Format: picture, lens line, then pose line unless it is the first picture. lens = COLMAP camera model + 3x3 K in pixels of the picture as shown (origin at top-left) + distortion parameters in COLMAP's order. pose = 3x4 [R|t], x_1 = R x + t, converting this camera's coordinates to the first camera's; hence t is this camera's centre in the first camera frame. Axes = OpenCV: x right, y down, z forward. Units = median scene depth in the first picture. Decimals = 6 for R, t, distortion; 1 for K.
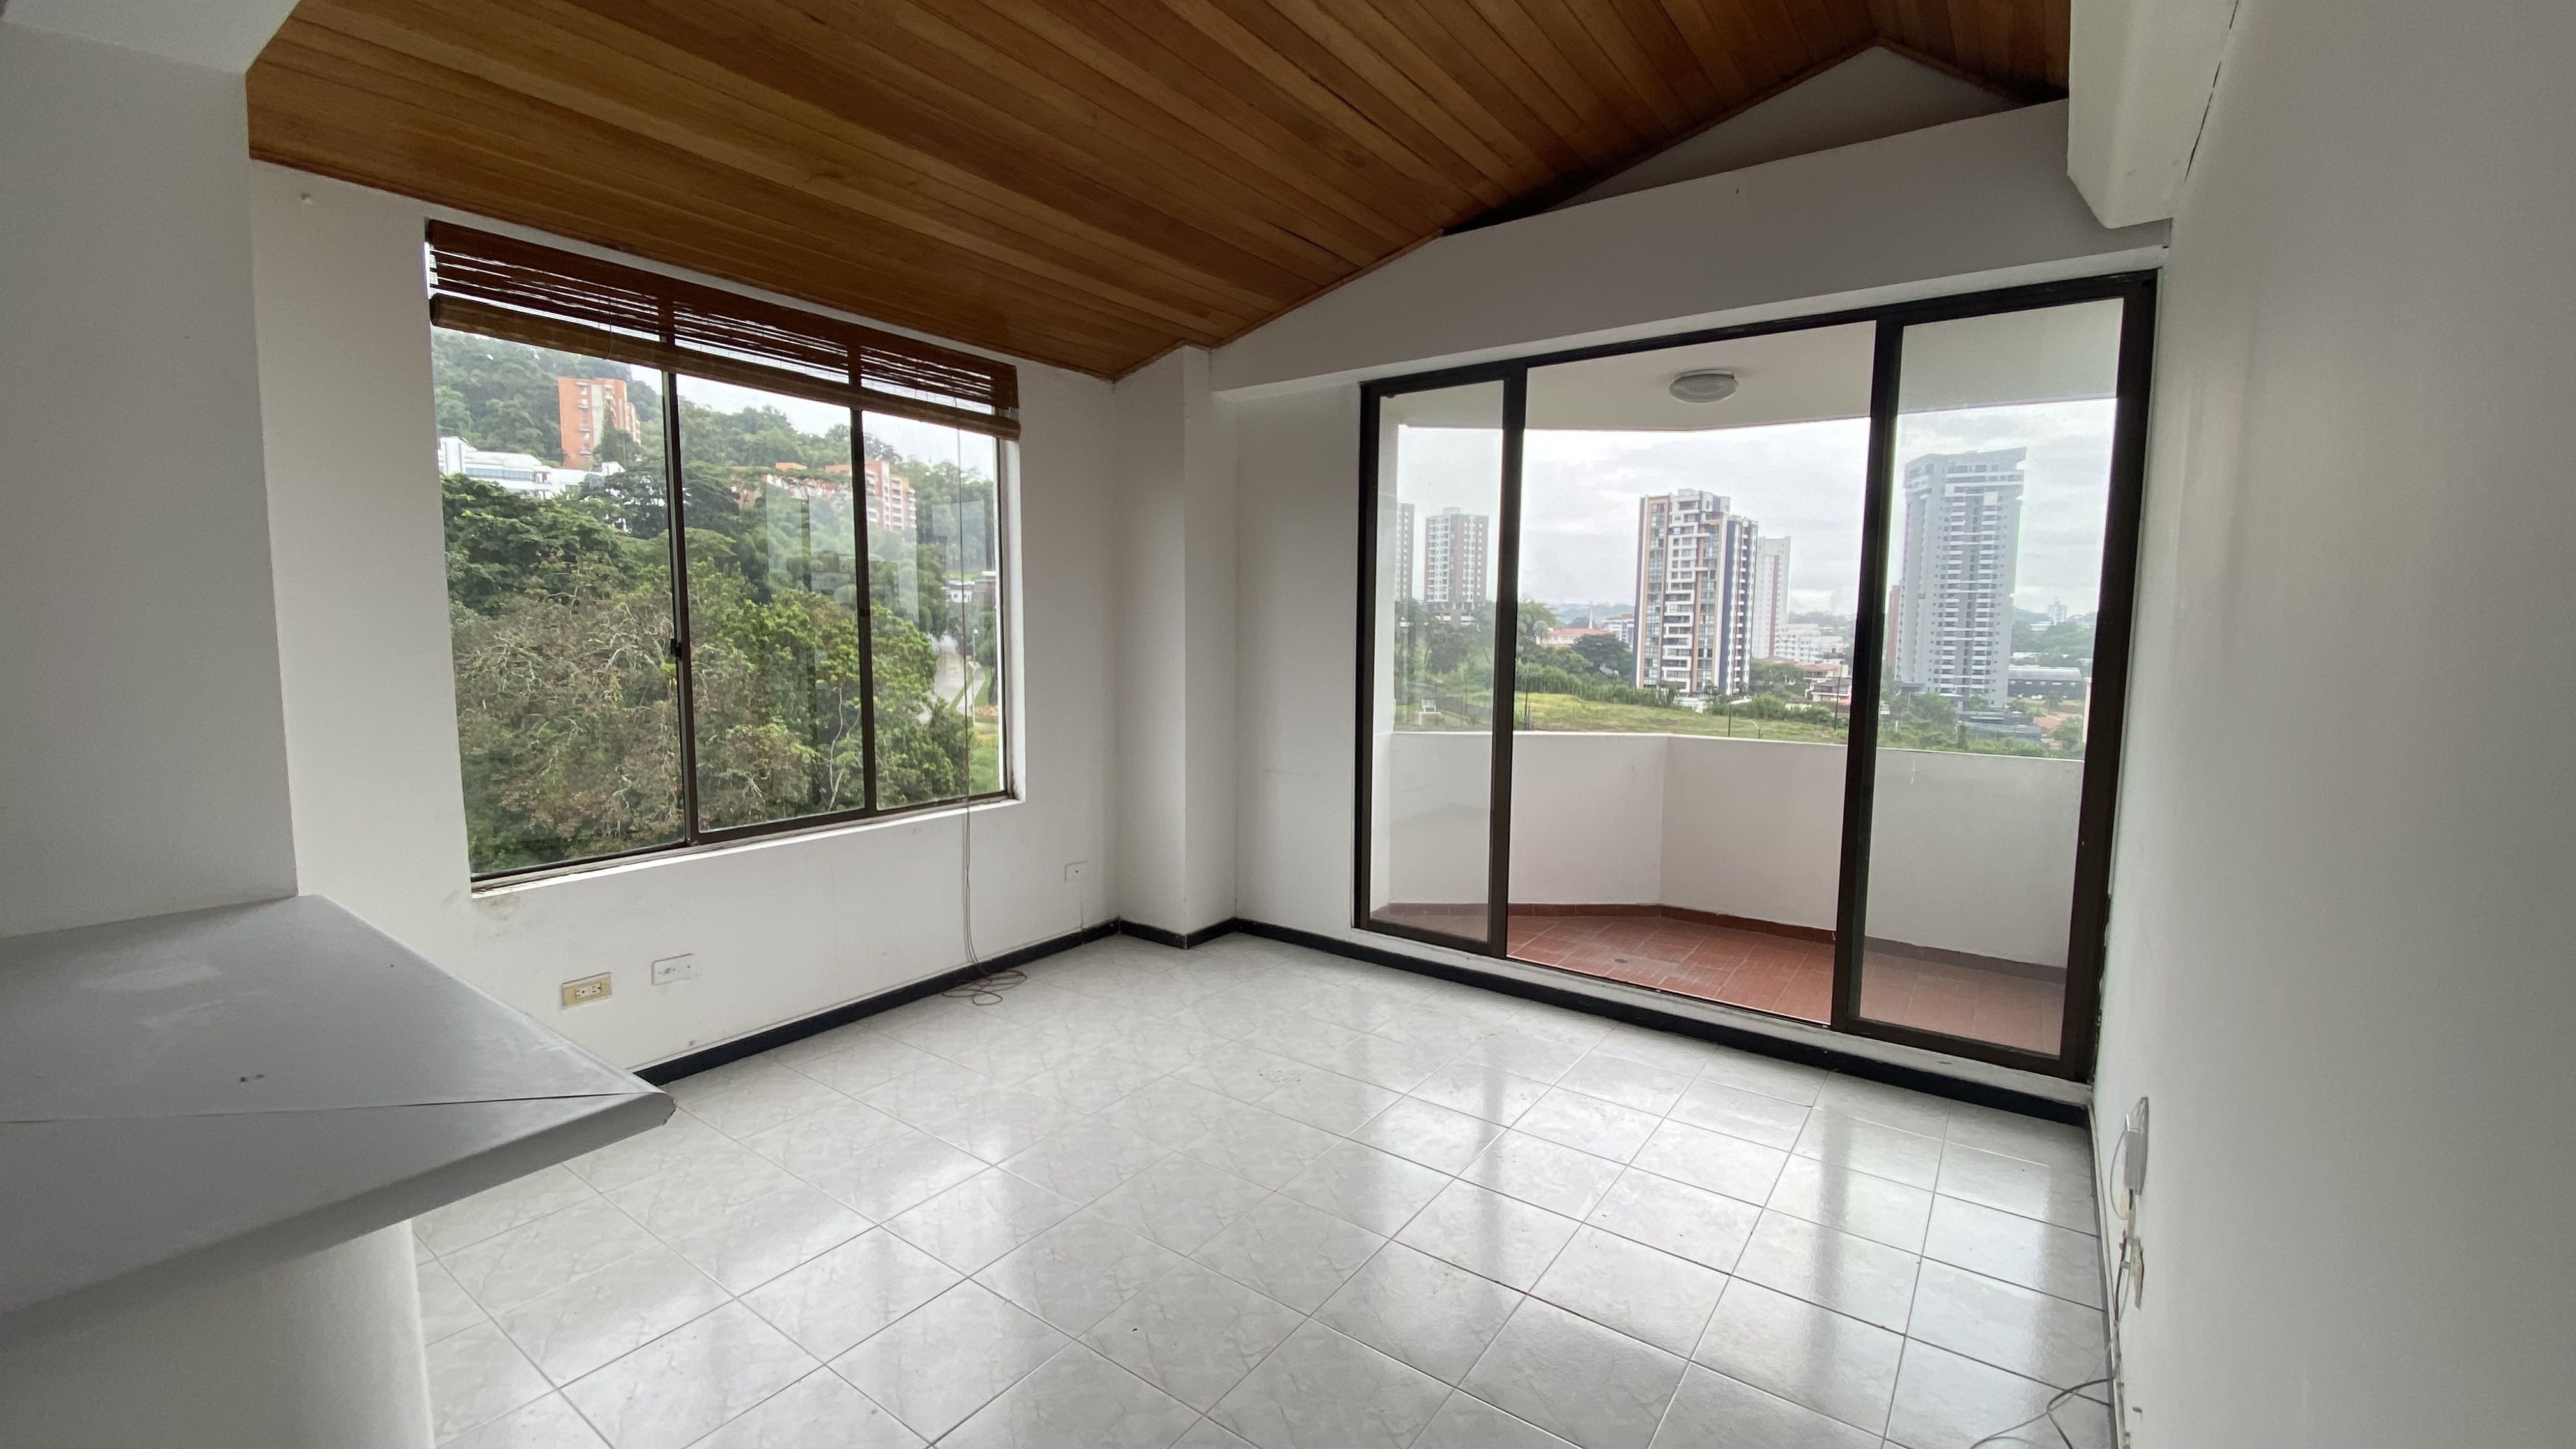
lens RADIAL K [[1056.6, 0, 1279.6], [0, 1056.6, 722.6], [0, 0, 1]] dist [-0.002511, -0.000913]
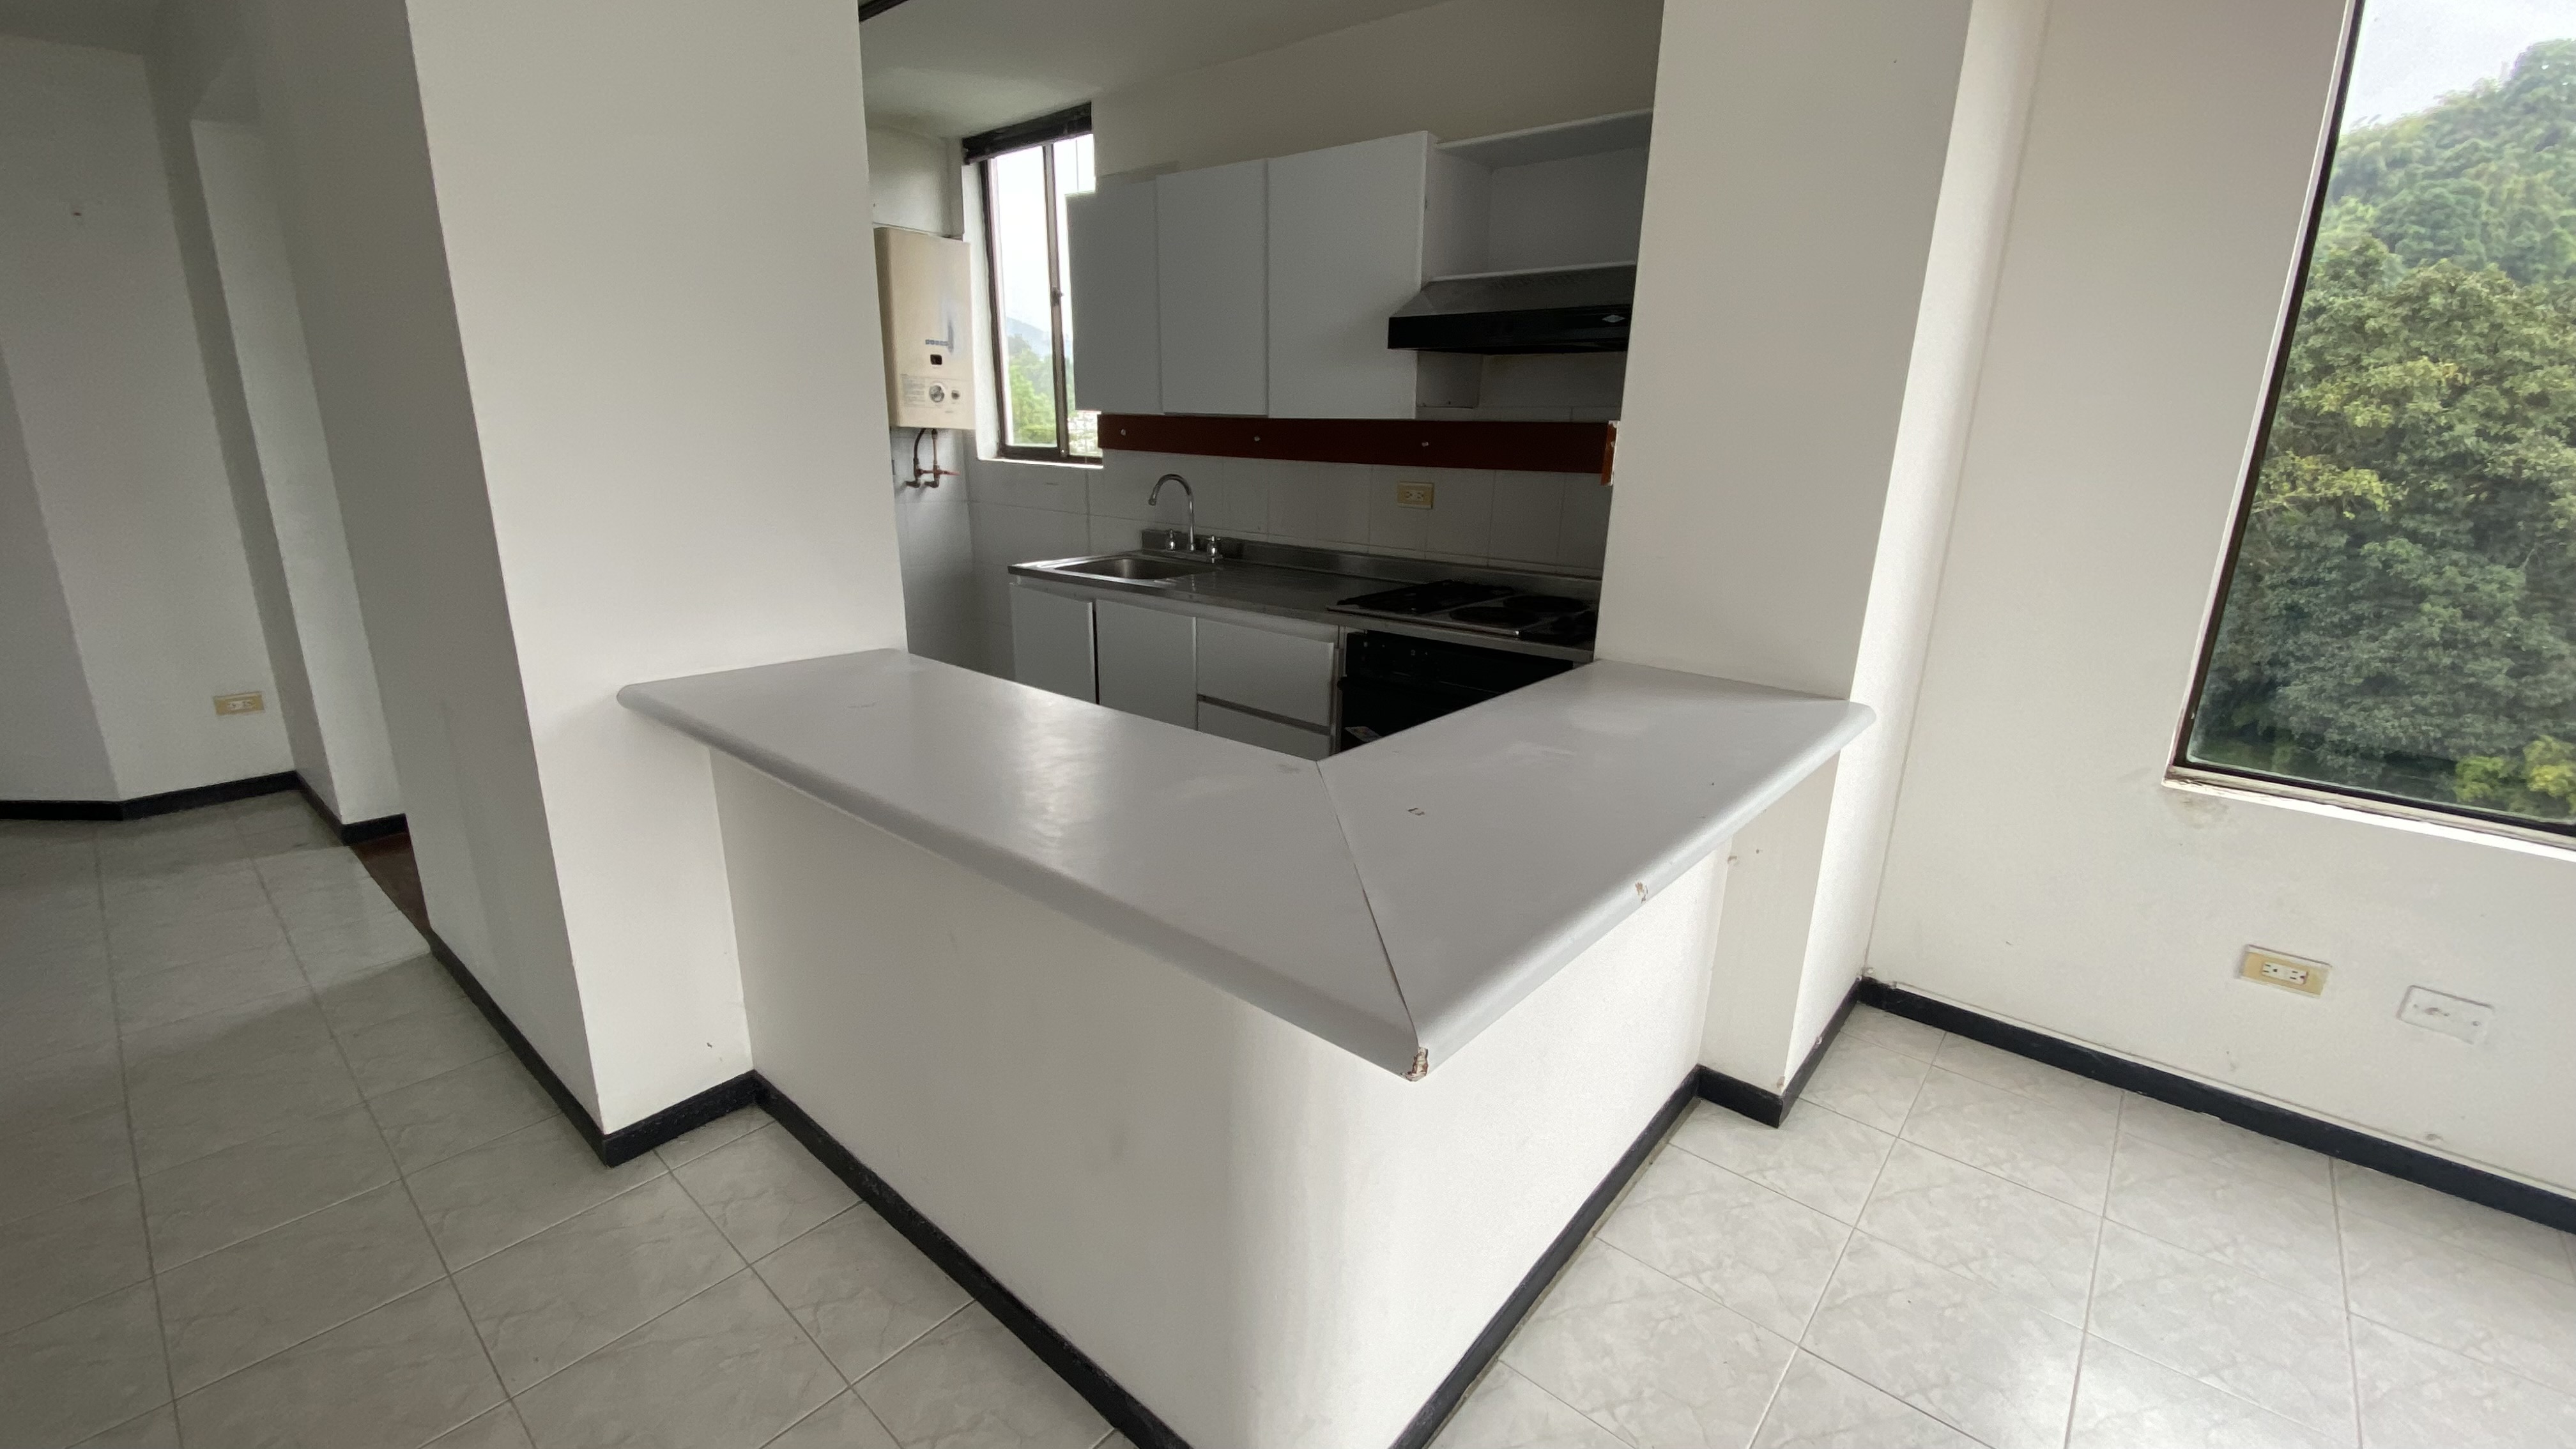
lens RADIAL K [[1056.6, 0, 1282.8], [0, 1056.6, 714.0], [0, 0, 1]] dist [-0.002511, -0.000913]
pose [[-0.074491, 0.249247, -0.965571, 0.009551], [-0.124814, 0.958317, 0.257004, -0.000747], [0.989380, 0.139661, -0.040276, 0.334607]]
